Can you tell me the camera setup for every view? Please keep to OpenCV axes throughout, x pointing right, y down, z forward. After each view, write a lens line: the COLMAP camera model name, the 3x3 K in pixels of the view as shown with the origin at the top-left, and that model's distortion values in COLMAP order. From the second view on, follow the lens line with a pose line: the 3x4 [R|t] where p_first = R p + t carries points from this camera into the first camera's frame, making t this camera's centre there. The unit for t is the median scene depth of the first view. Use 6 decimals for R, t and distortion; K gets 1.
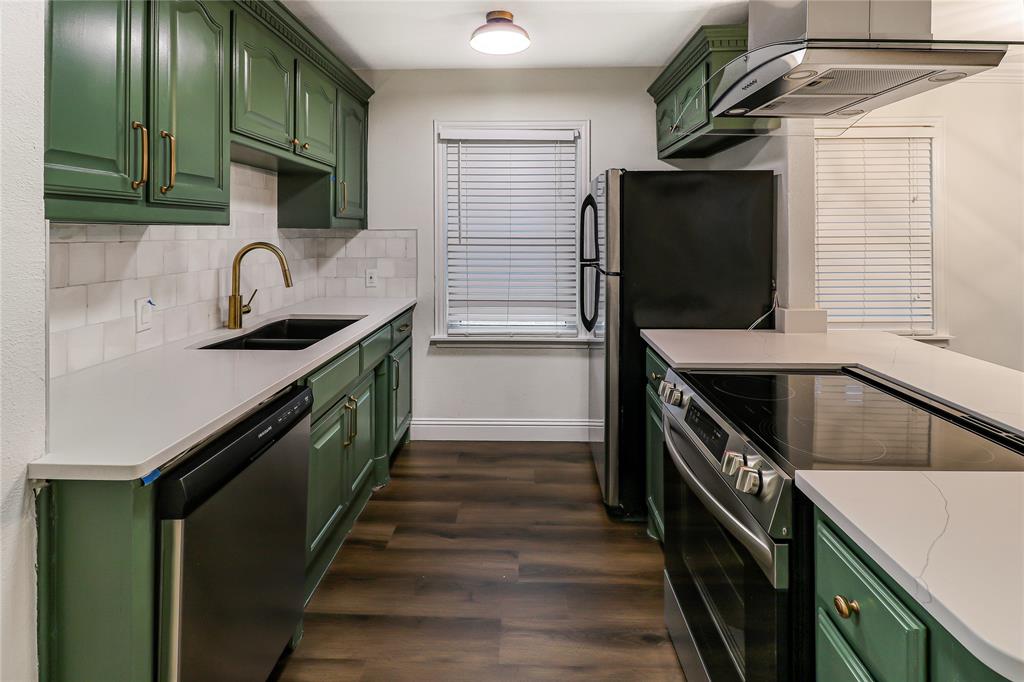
lens RADIAL K [[494.8, 0, 511.1], [0, 494.8, 231.1], [0, 0, 1]] dist [0.004245, 0.001011]
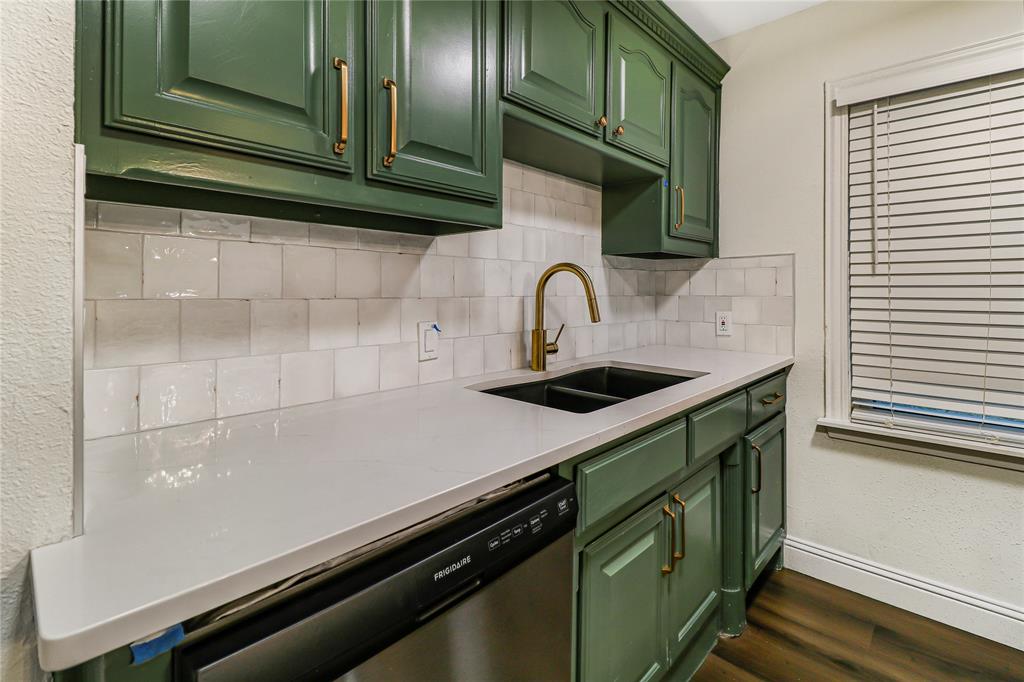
lens RADIAL K [[475.5, 0, 532.7], [0, 475.5, 293.6], [0, 0, 1]] dist [0.012655, -0.000308]
pose [[0.764705, 0.002859, -0.644374, -0.057455], [-0.000494, 0.999992, 0.003850, 0.060783], [0.644381, -0.002626, 0.764700, 0.358102]]
